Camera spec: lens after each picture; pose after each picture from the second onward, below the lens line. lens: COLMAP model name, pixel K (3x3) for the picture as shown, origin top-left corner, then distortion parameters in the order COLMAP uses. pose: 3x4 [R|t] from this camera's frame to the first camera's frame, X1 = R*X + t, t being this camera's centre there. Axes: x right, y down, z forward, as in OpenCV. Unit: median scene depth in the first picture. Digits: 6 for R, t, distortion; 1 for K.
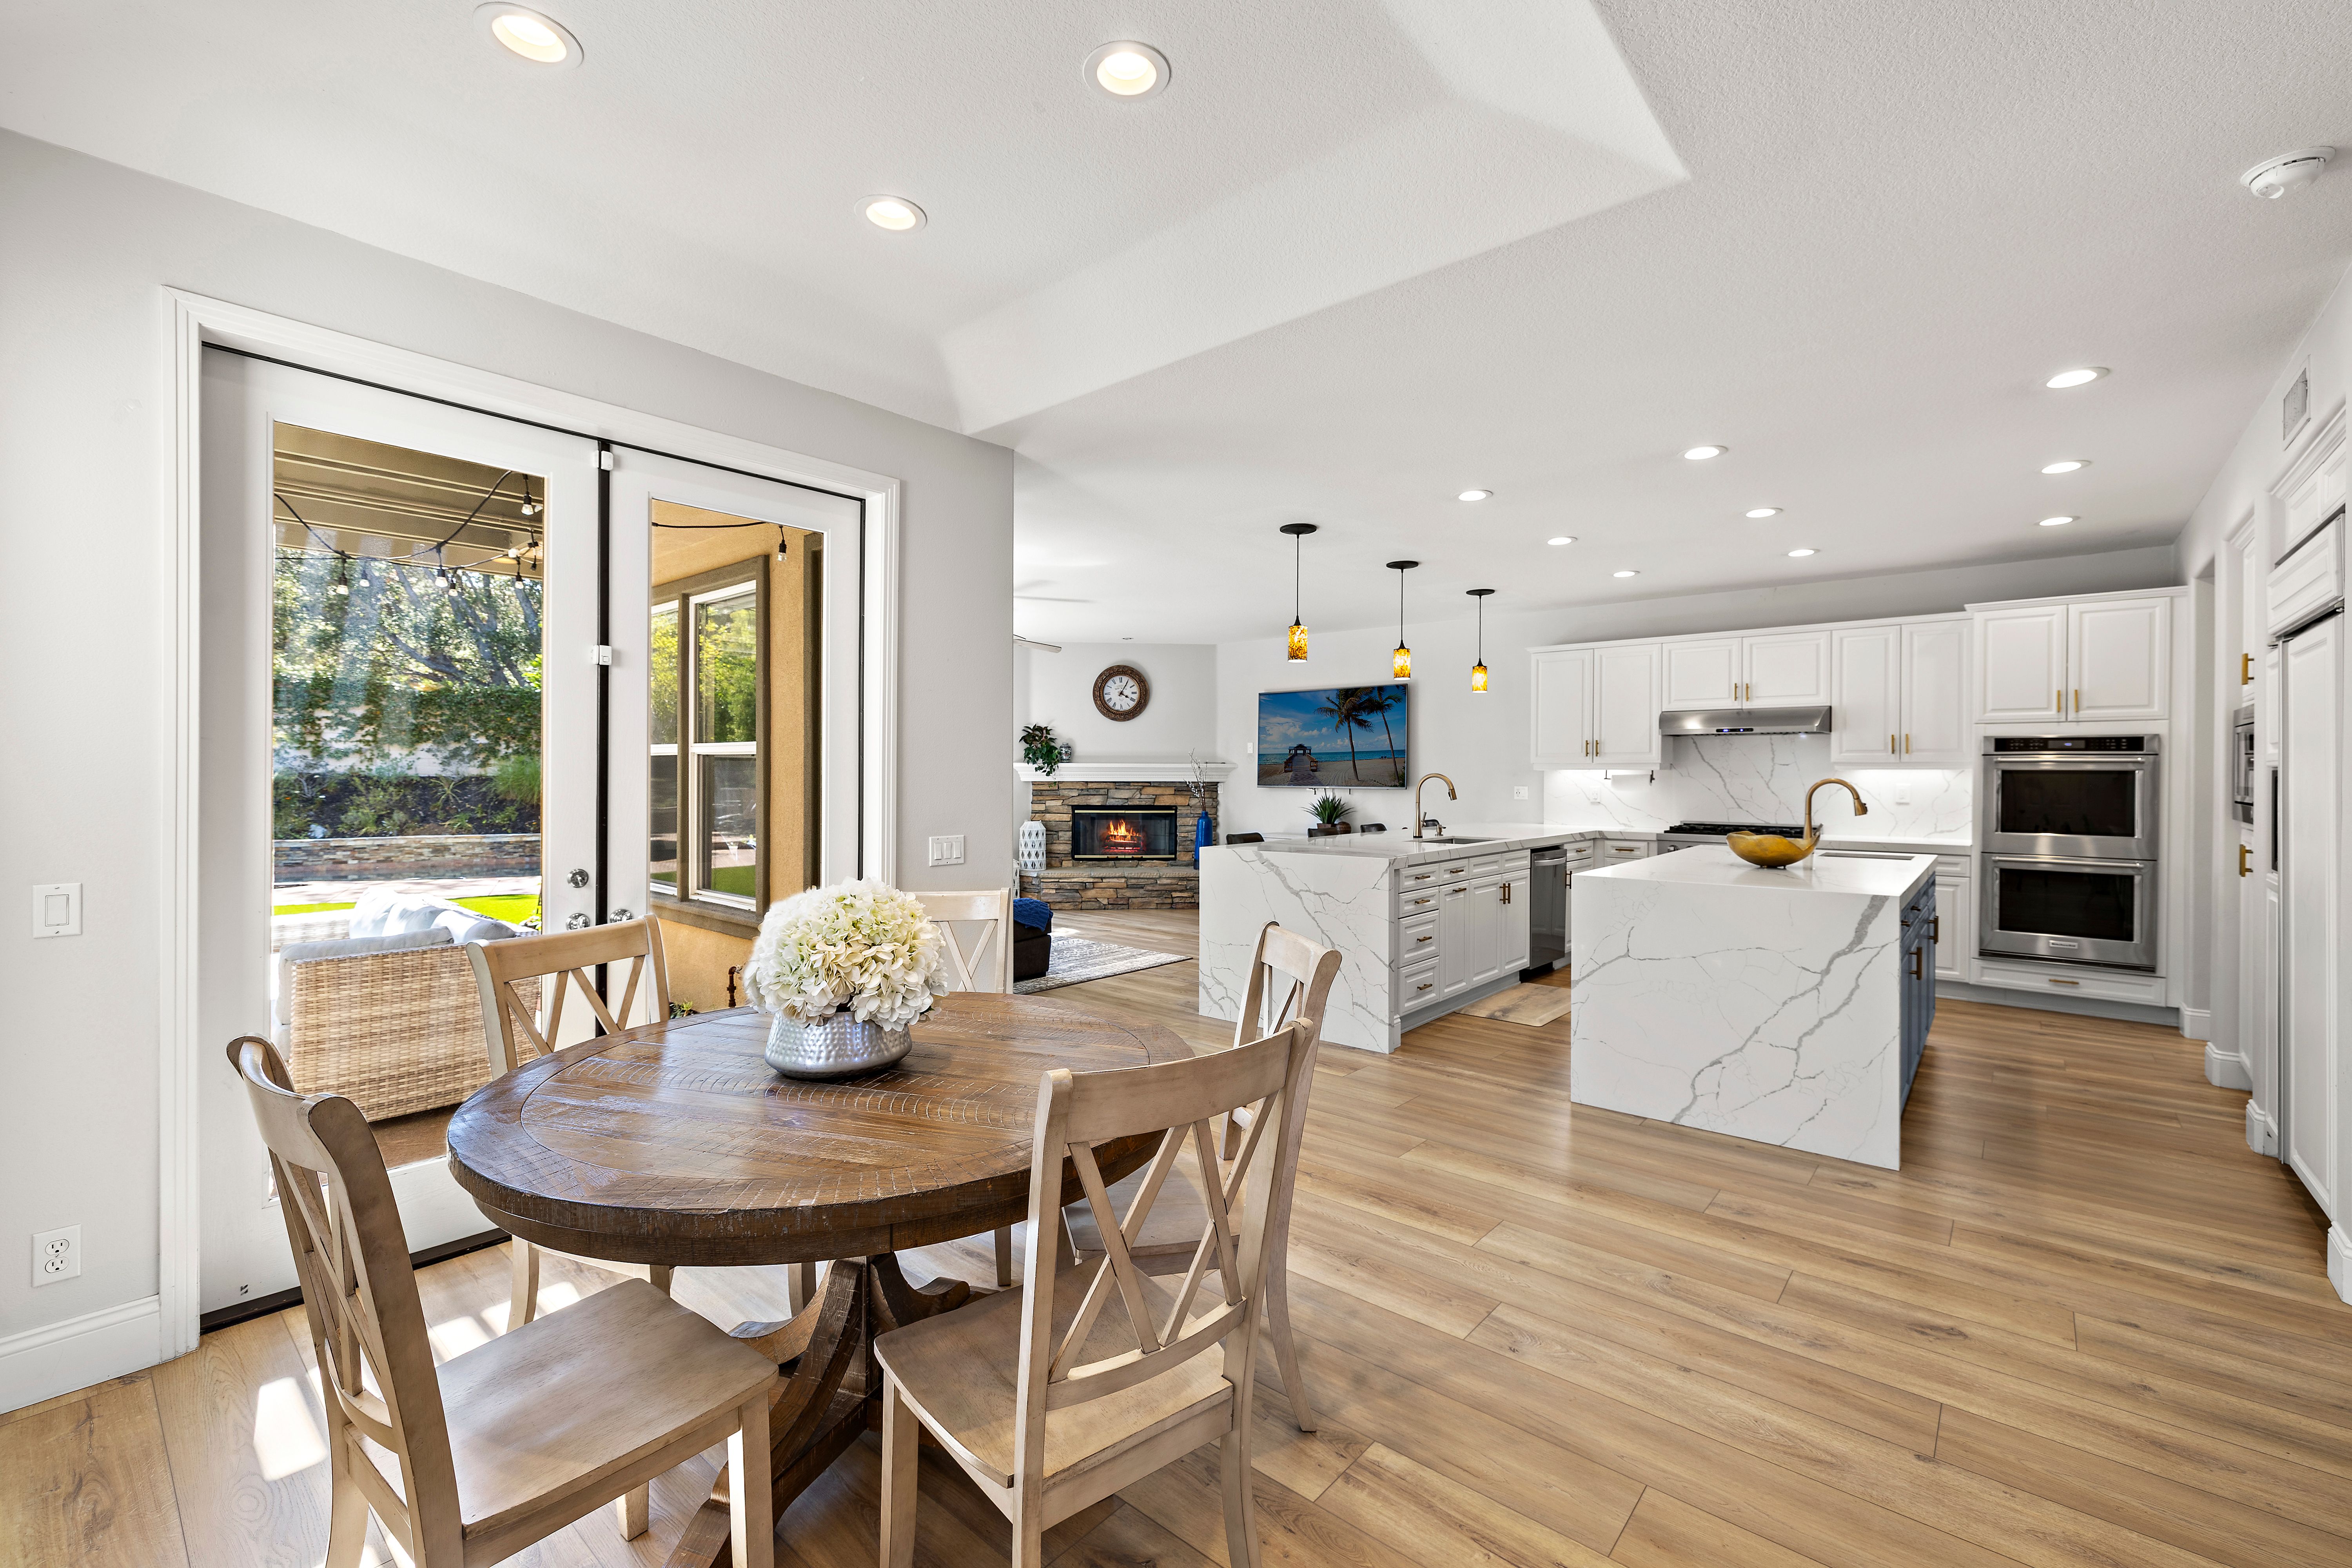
lens RADIAL K [[996.3, 0, 1180.4], [0, 996.3, 774.6], [0, 0, 1]] dist [0.004873, -0.001000]
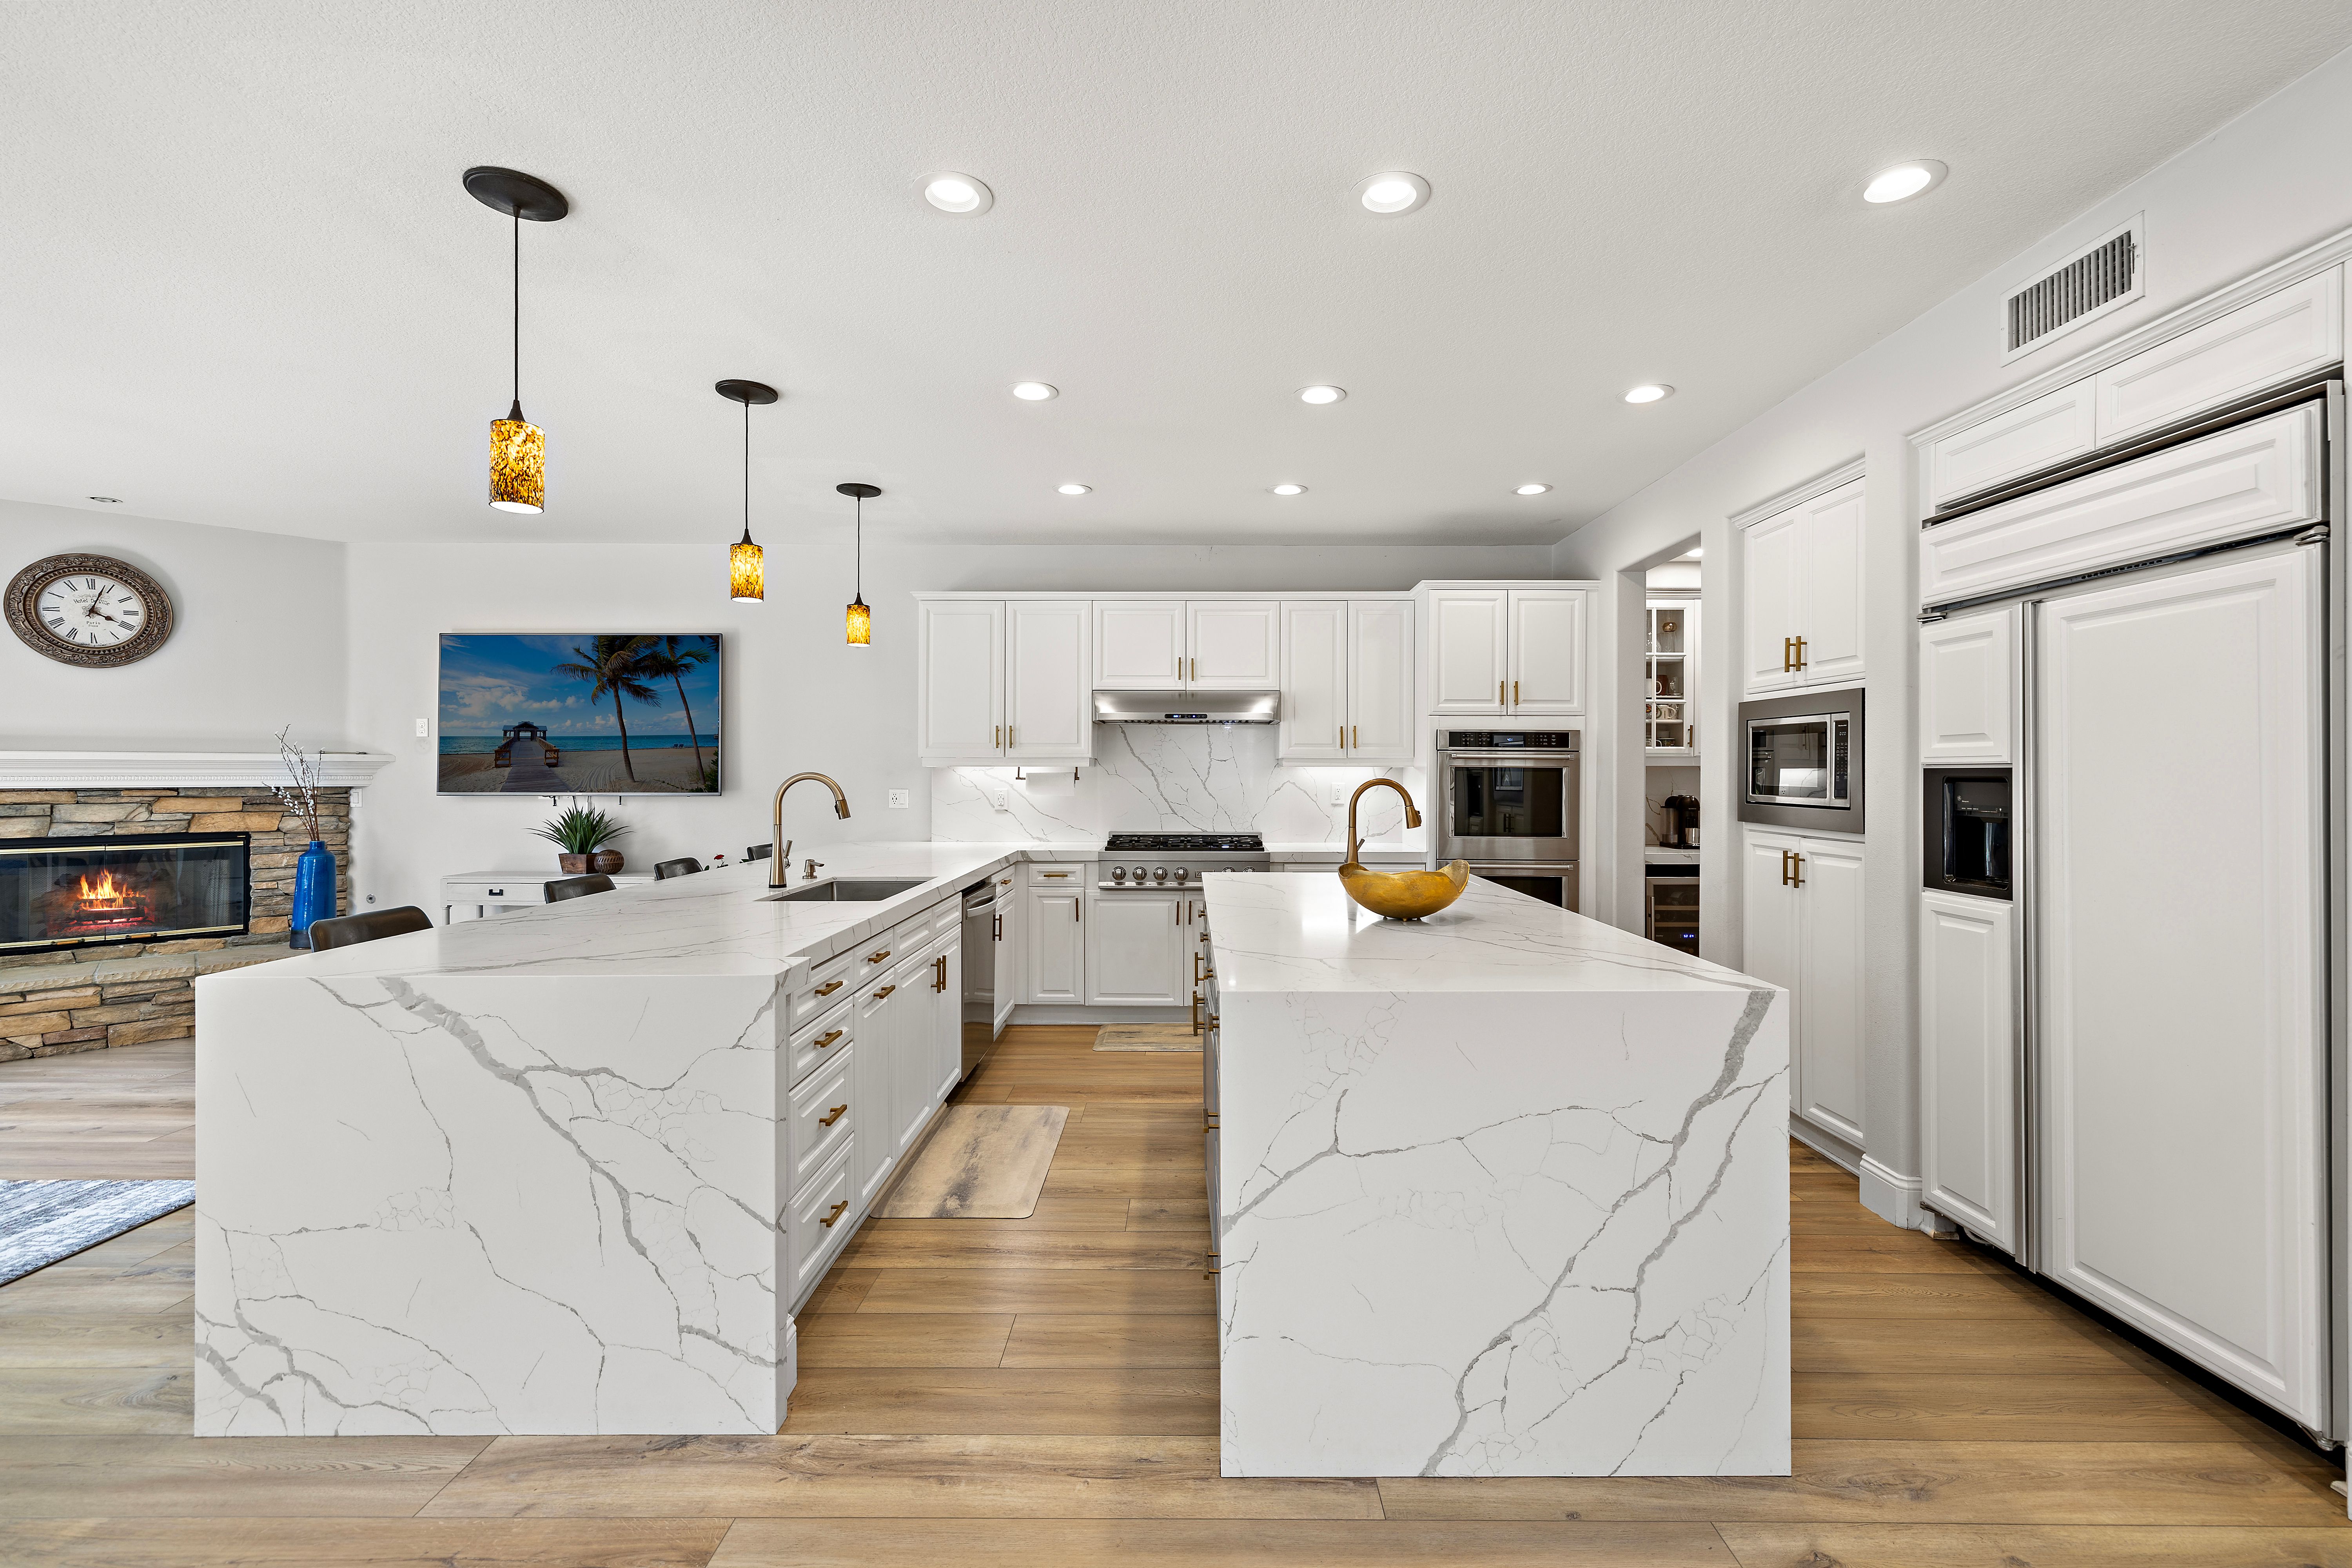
lens RADIAL K [[996.3, 0, 1191.1], [0, 996.3, 772.3], [0, 0, 1]] dist [0.004873, -0.001000]
pose [[0.758918, -0.003090, 0.651178, 0.044174], [0.001995, 0.999995, 0.002421, -0.001831], [-0.651183, -0.000538, 0.758921, 0.371959]]
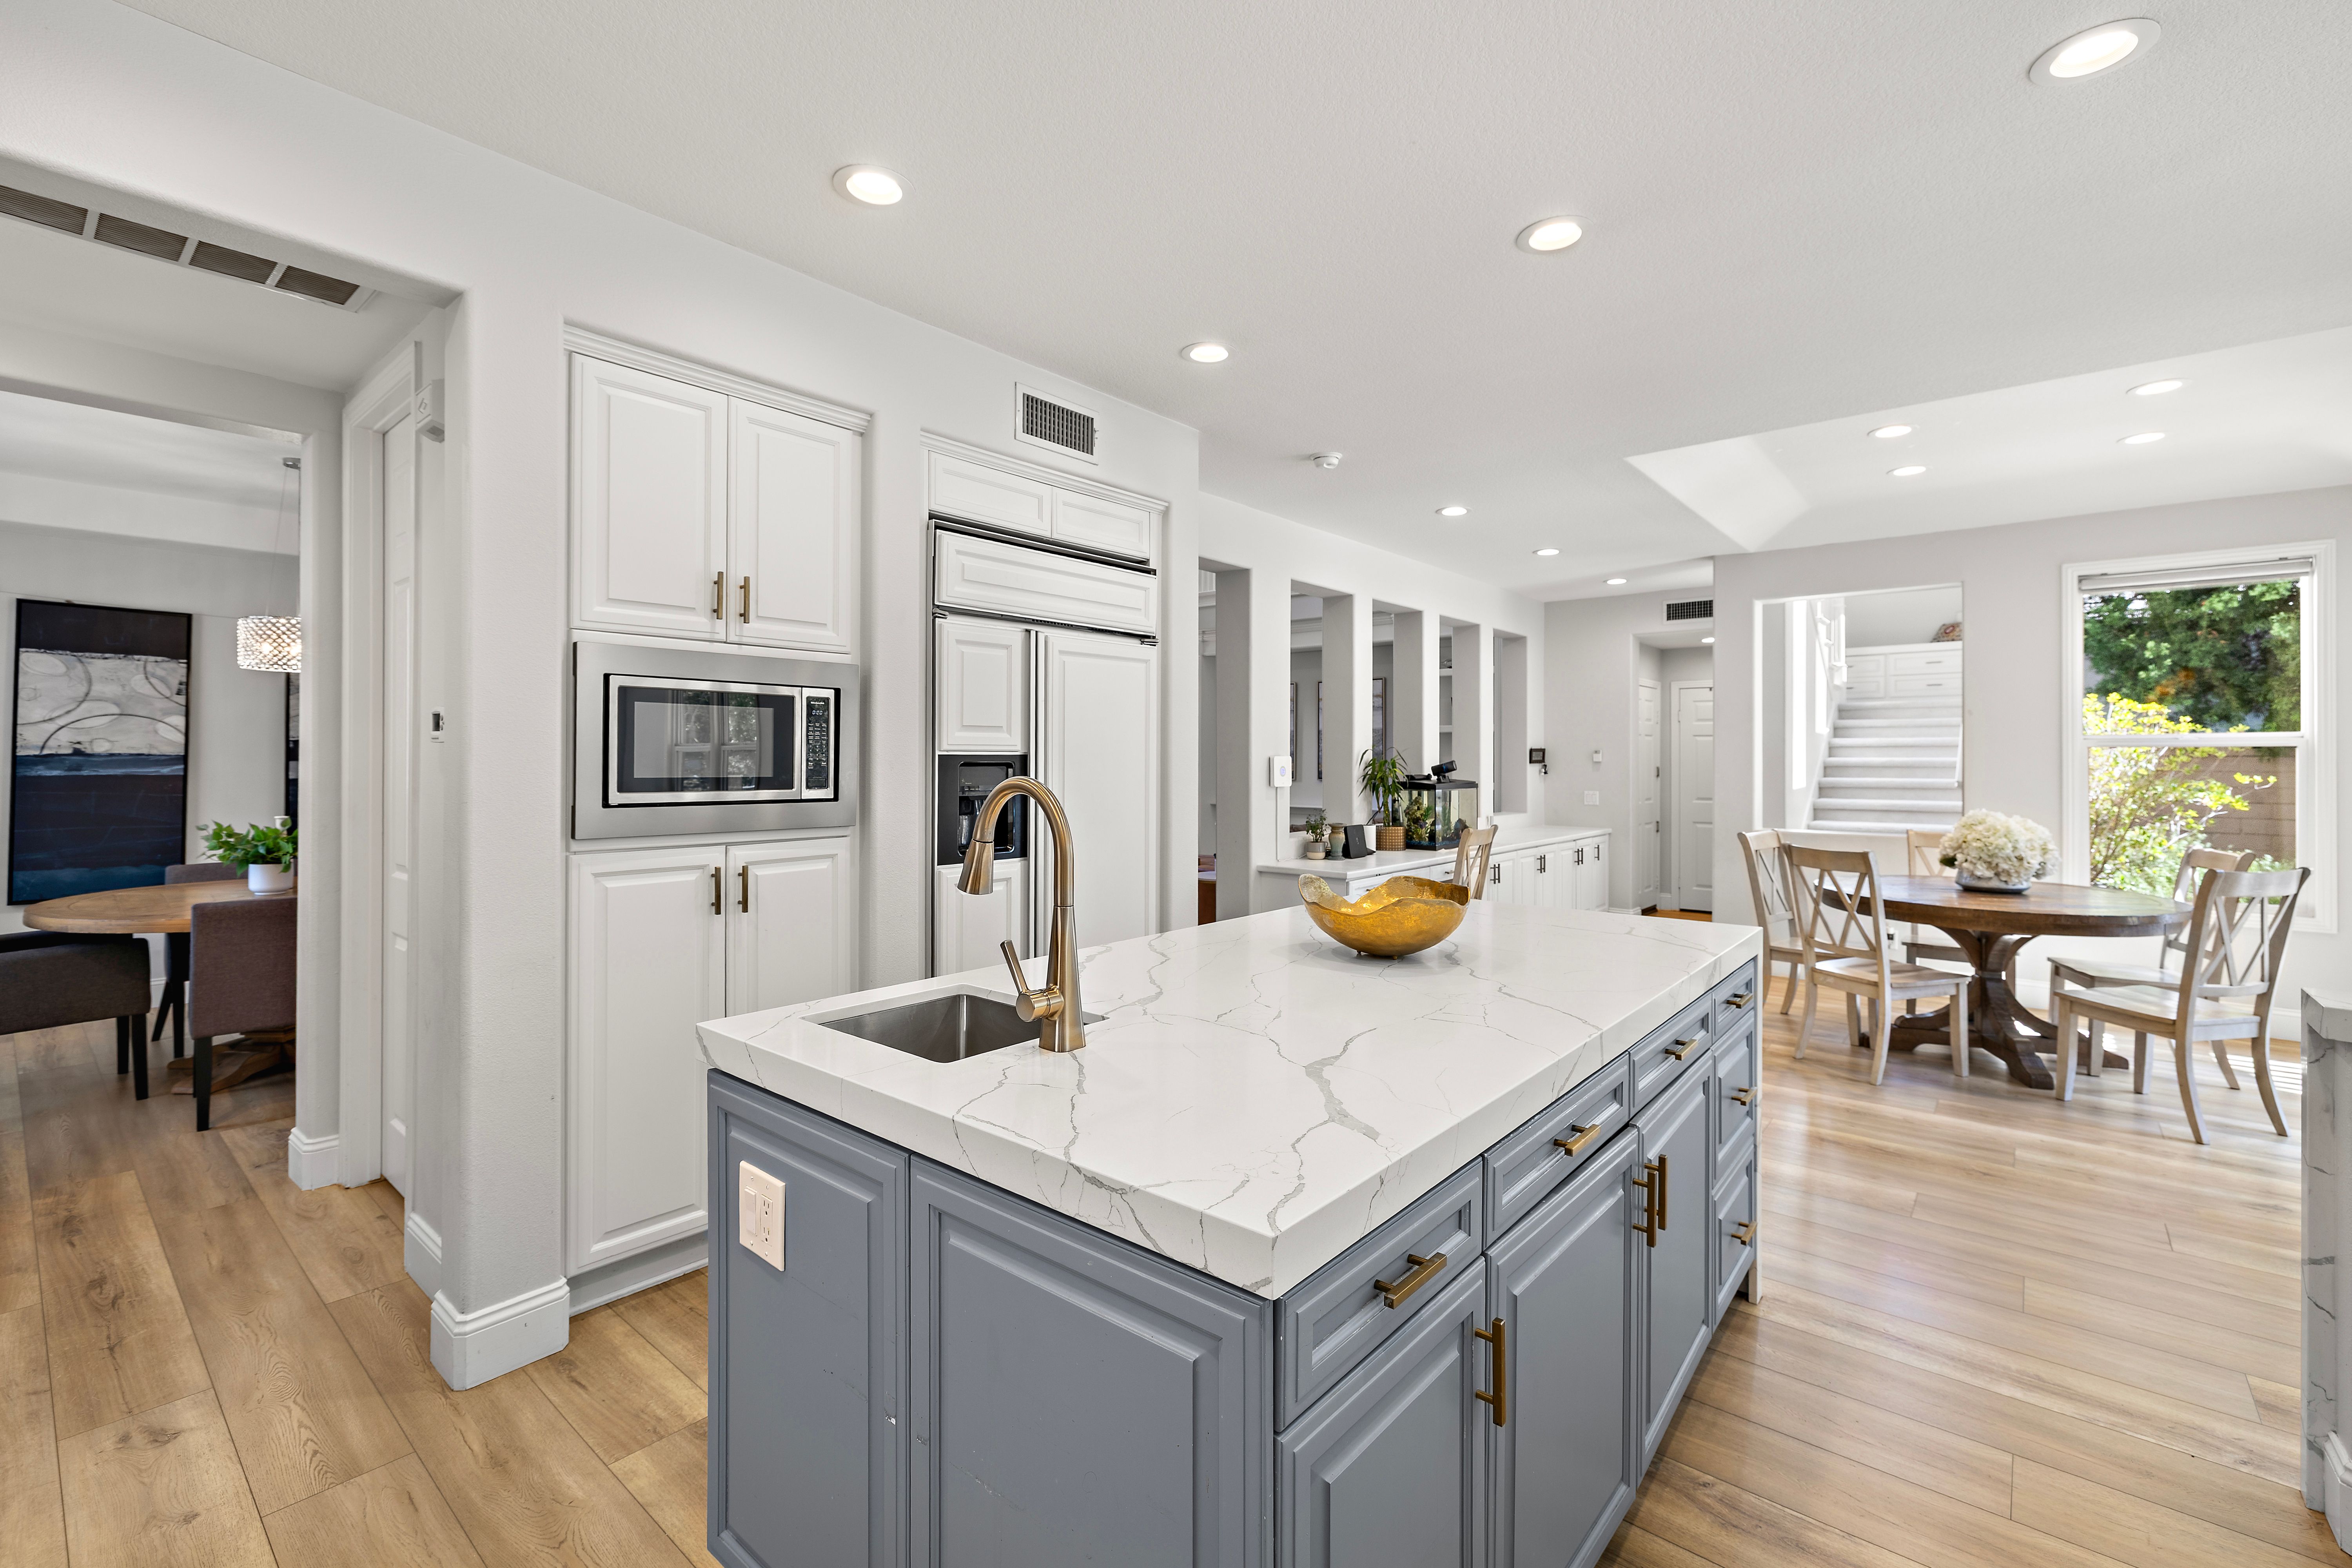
lens RADIAL K [[996.3, 0, 1190.8], [0, 996.3, 744.4], [0, 0, 1]] dist [0.004873, -0.001000]
pose [[-0.999907, -0.011656, -0.007139, 0.421858], [-0.011621, 0.999920, -0.004999, -0.005194], [0.007197, -0.004915, -0.999962, 0.909978]]
